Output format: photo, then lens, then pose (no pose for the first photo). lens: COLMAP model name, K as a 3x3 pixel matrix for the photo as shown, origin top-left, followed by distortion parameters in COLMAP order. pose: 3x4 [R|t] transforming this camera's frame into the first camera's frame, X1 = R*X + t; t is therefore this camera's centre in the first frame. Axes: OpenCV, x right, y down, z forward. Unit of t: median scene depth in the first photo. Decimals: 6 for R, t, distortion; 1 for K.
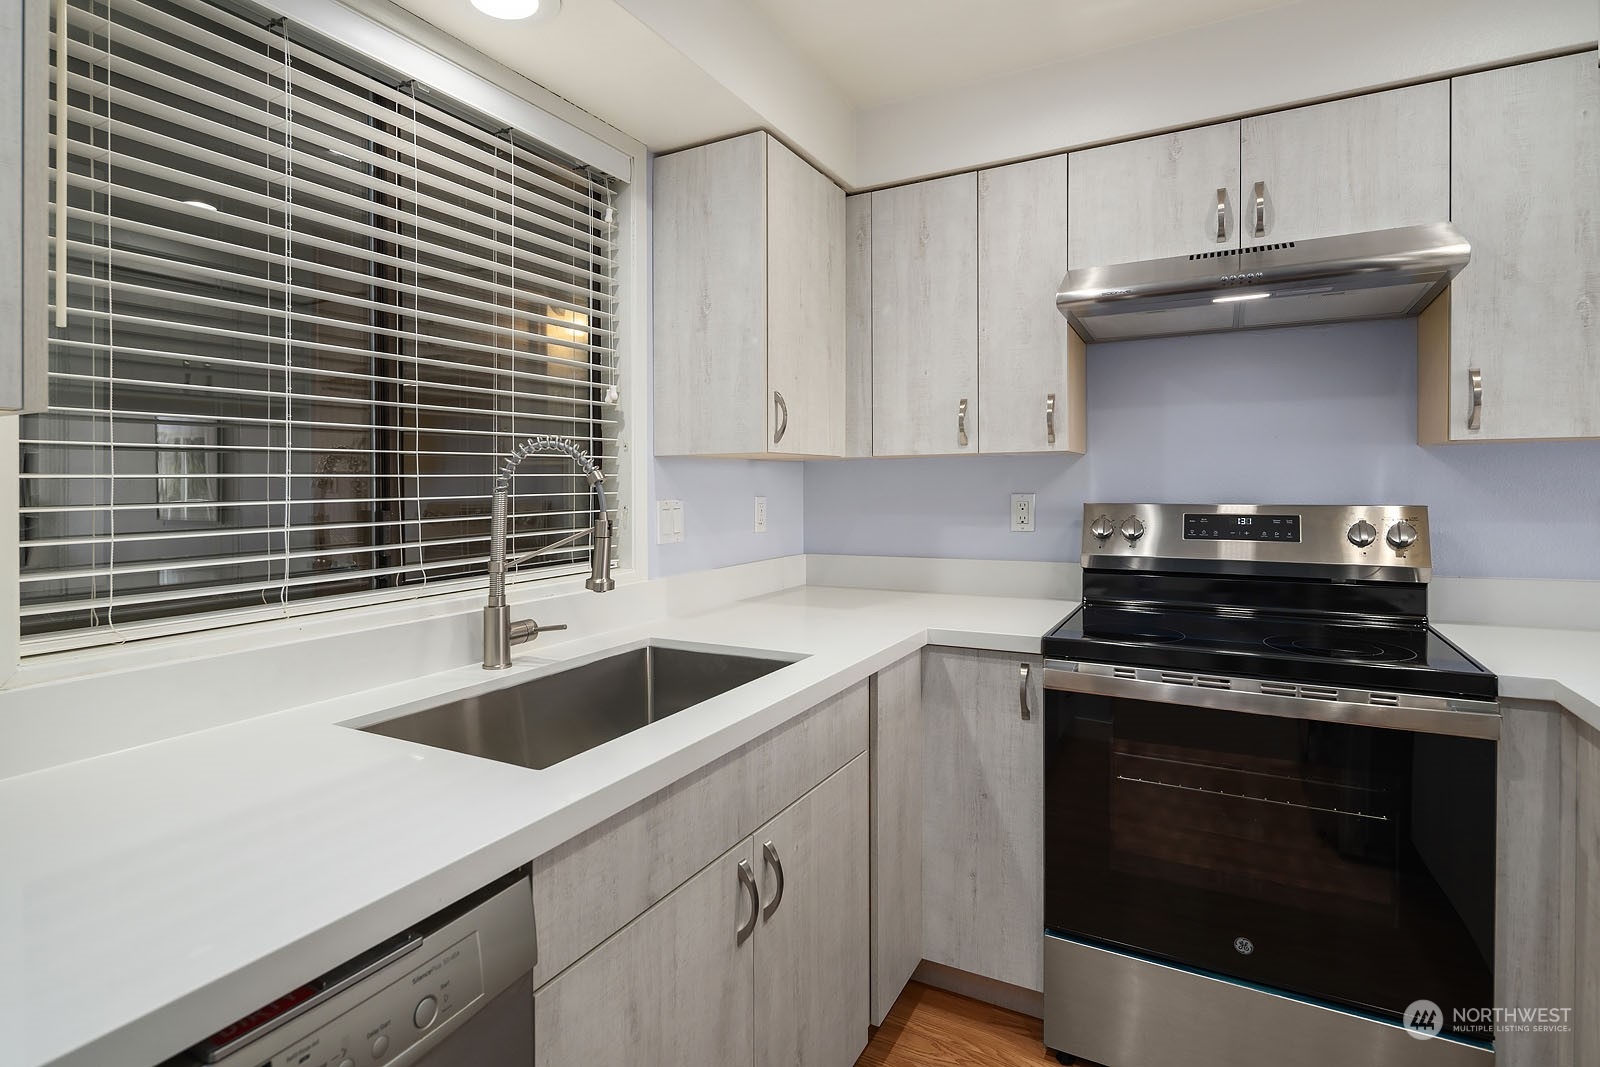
lens RADIAL K [[951.6, 0, 800.8], [0, 951.6, 484.3], [0, 0, 1]] dist [-0.000440, -0.005246]
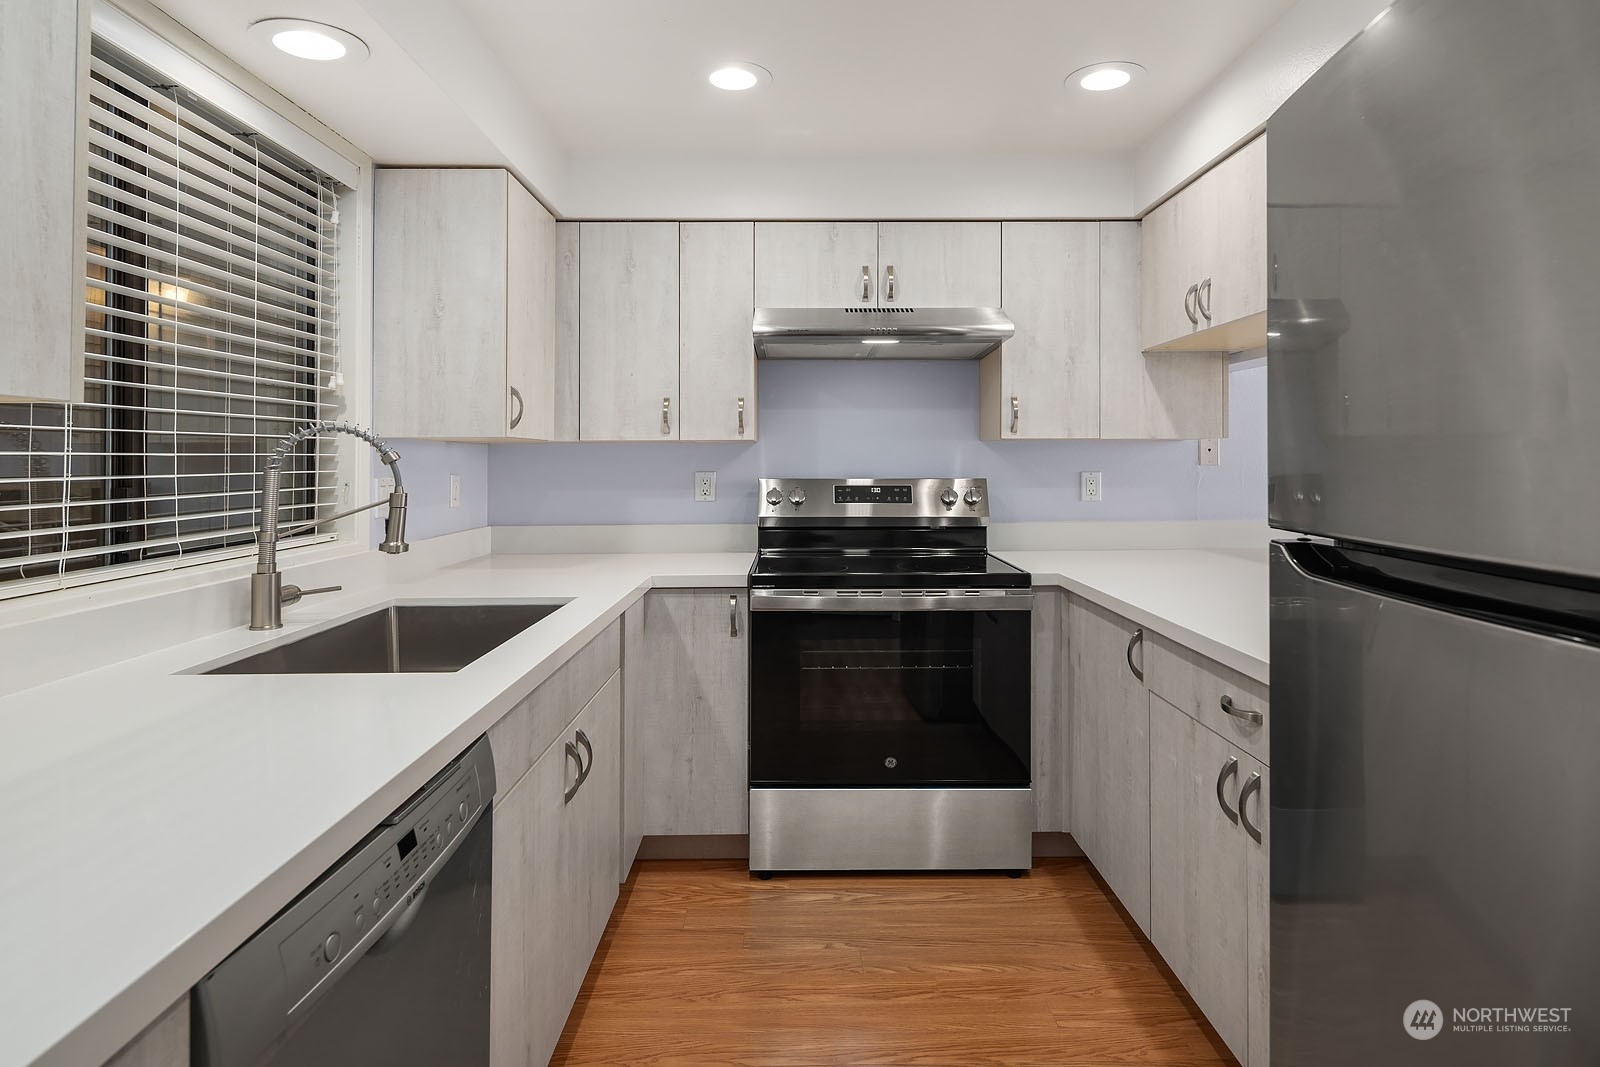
lens RADIAL K [[793.9, 0, 798.2], [0, 793.9, 445.9], [0, 0, 1]] dist [0.001088, 0.000445]
pose [[0.930742, 0.012331, 0.365467, -0.084242], [-0.003809, 0.999704, -0.024031, 0.000526], [-0.365655, 0.020974, 0.930514, -0.087826]]
